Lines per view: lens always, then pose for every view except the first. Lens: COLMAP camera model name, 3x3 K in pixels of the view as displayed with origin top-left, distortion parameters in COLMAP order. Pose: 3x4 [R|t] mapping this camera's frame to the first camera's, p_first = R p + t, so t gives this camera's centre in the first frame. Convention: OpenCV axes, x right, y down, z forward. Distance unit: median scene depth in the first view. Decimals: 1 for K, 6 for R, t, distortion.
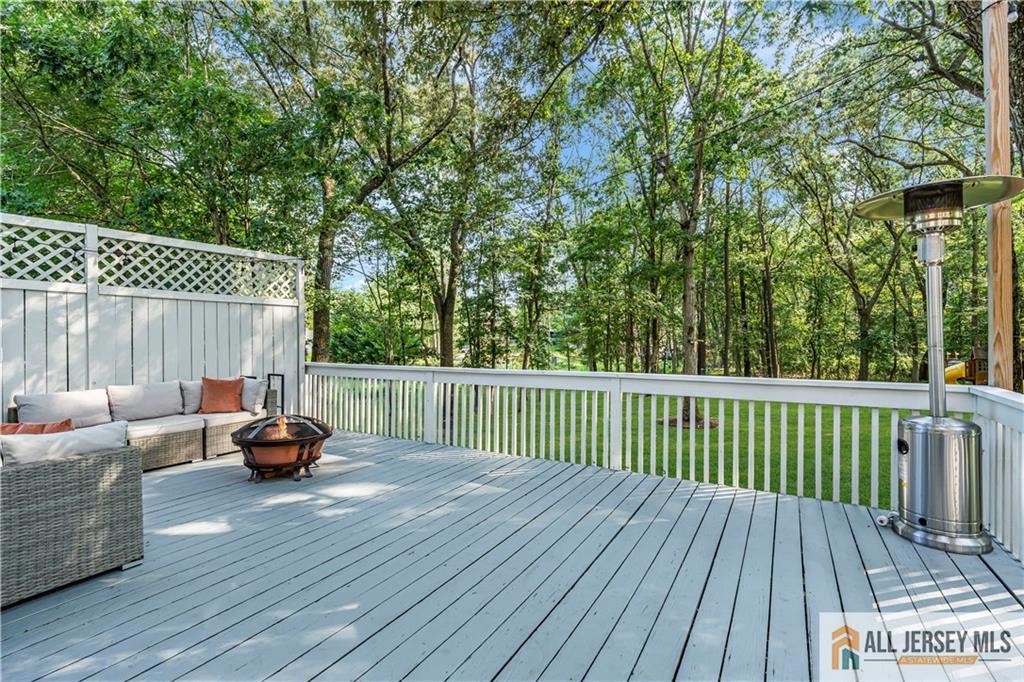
lens RADIAL K [[465.8, 0, 512.0], [0, 465.8, 336.6], [0, 0, 1]] dist [-0.000320, 0.000289]
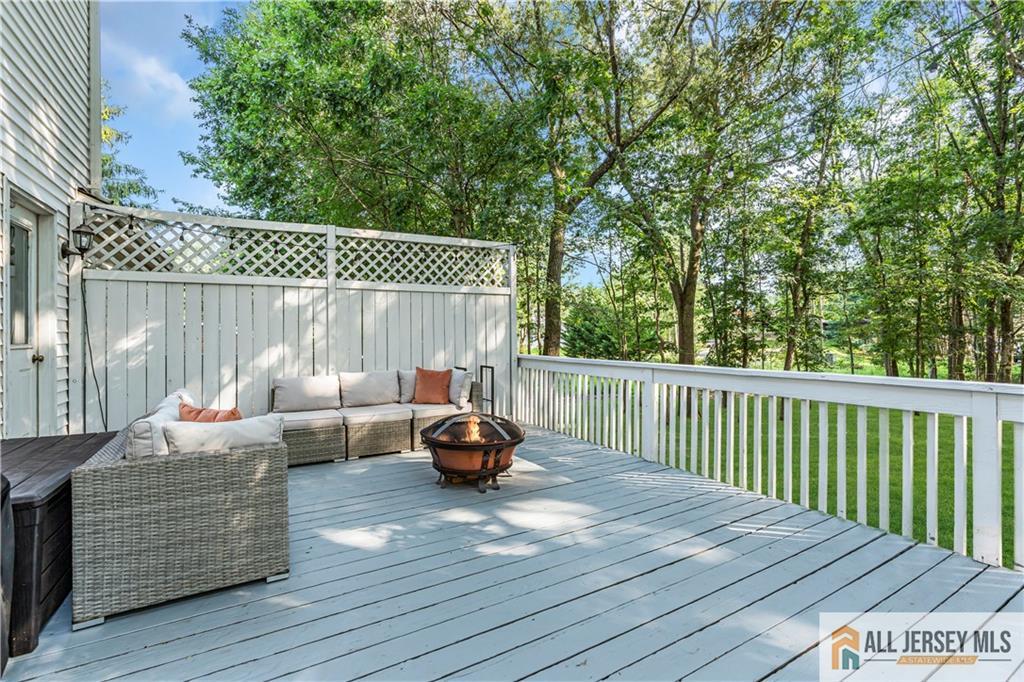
lens RADIAL K [[466.1, 0, 512.5], [0, 466.1, 332.6], [0, 0, 1]] dist [-0.007995, 0.000945]
pose [[0.874766, -0.004389, -0.484526, 0.001276], [0.006078, 0.999980, 0.001915, 0.006885], [0.484508, -0.004620, 0.874775, 0.123914]]
